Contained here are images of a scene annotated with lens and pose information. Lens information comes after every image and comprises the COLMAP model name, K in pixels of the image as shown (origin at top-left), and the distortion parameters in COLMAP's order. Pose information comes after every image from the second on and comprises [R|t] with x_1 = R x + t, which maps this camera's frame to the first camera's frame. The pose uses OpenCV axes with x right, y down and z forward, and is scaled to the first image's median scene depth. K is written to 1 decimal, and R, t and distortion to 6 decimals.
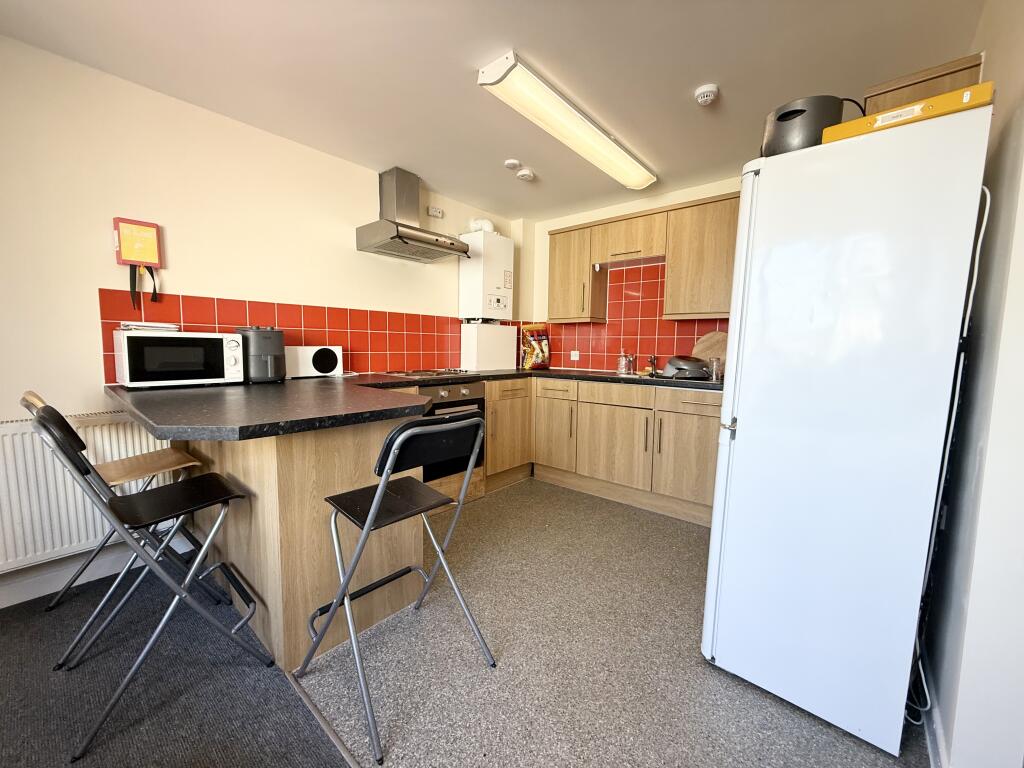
lens RADIAL K [[406.2, 0, 510.3], [0, 406.2, 384.3], [0, 0, 1]] dist [0.000551, 0.000158]
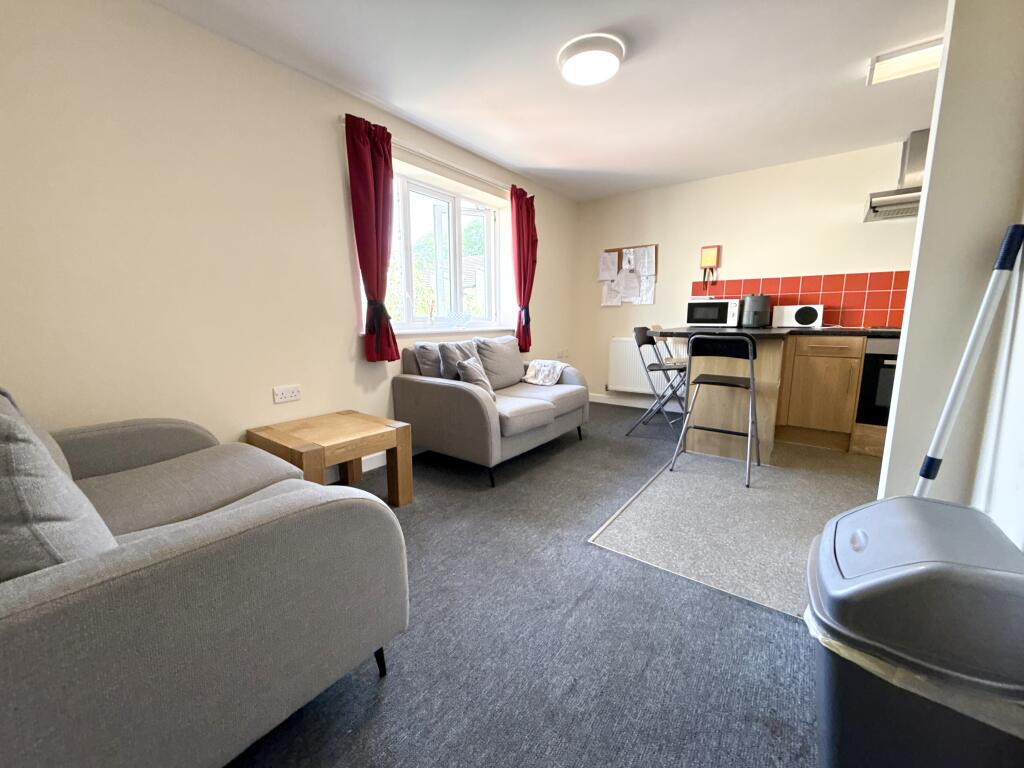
lens RADIAL K [[406.2, 0, 510.3], [0, 406.2, 384.3], [0, 0, 1]] dist [0.000551, 0.000158]
pose [[0.076558, 0.149270, -0.985828, 1.080115], [-0.090753, 0.985669, 0.142198, 0.082574], [0.992926, 0.078581, 0.089008, -0.126145]]
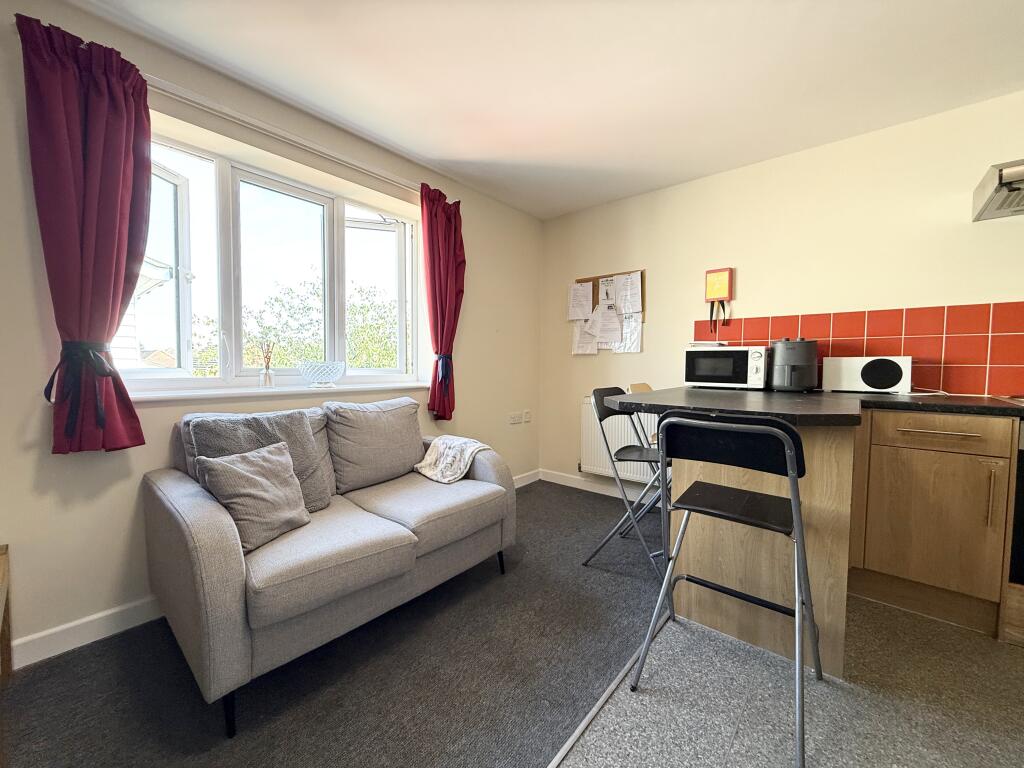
lens RADIAL K [[406.2, 0, 510.3], [0, 406.2, 384.3], [0, 0, 1]] dist [0.000551, 0.000158]
pose [[0.010578, 0.038723, -0.999194, 0.465790], [-0.102672, 0.994011, 0.037435, 0.012370], [0.994659, 0.102193, 0.014490, 0.291367]]
